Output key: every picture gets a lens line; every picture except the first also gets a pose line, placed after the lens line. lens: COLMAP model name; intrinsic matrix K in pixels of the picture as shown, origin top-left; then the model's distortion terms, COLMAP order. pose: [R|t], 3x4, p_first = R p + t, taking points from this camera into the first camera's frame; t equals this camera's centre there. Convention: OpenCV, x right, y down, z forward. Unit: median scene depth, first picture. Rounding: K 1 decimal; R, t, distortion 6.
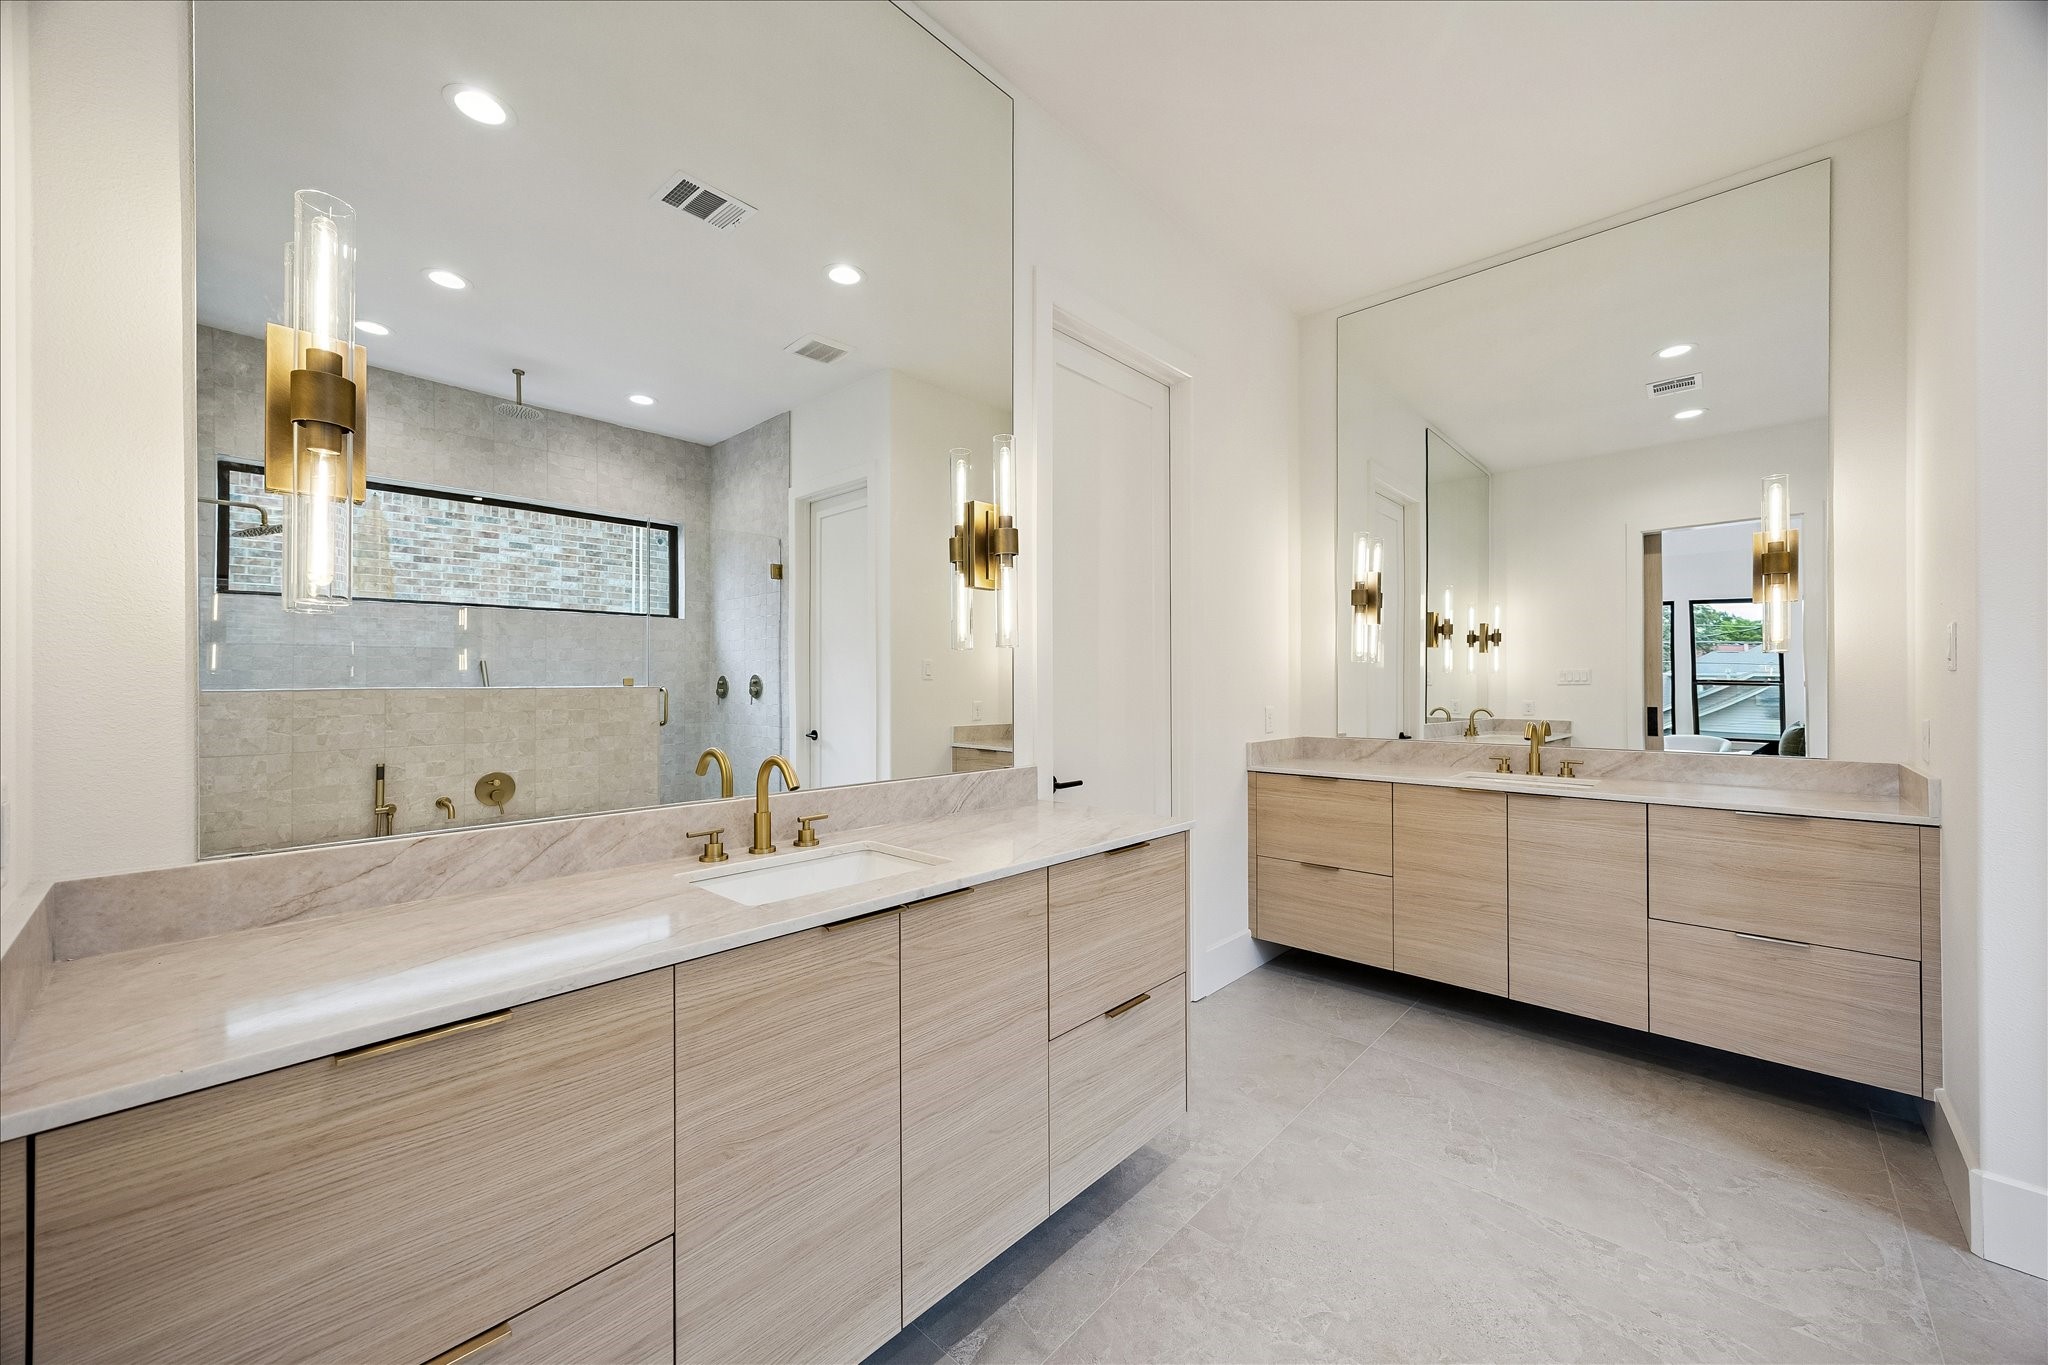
lens RADIAL K [[768.4, 0, 1019.7], [0, 768.4, 689.4], [0, 0, 1]] dist [0.002649, -0.000154]
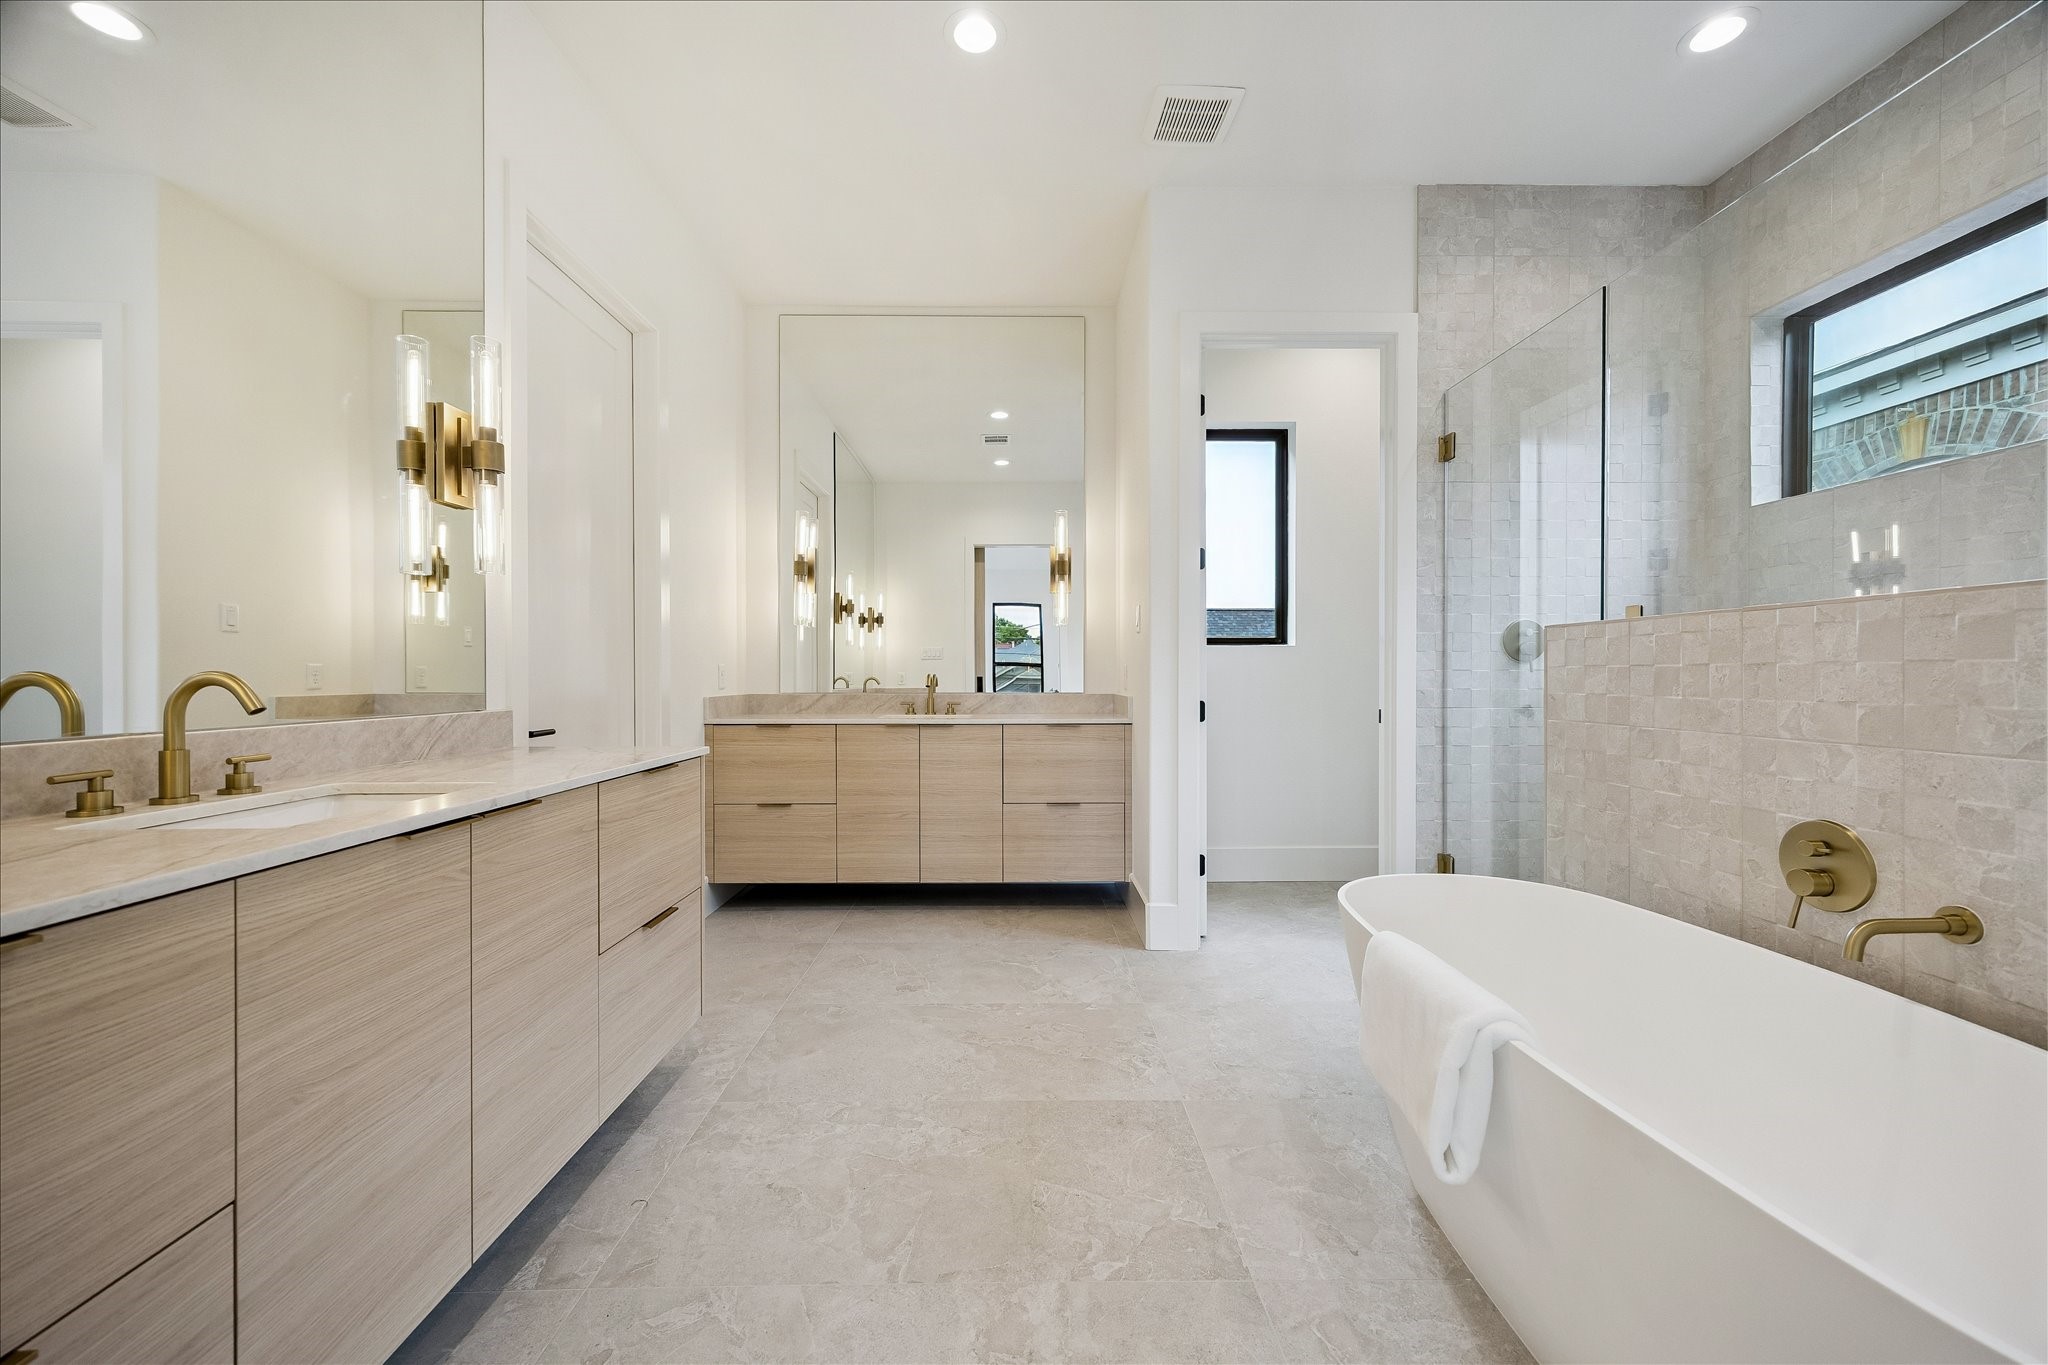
lens RADIAL K [[768.4, 0, 1033.0], [0, 768.4, 677.9], [0, 0, 1]] dist [0.002649, -0.000154]
pose [[0.715592, -0.007255, 0.698481, -0.194015], [0.003342, 0.999970, 0.006964, 0.064342], [-0.698511, -0.002649, 0.715594, -0.096752]]
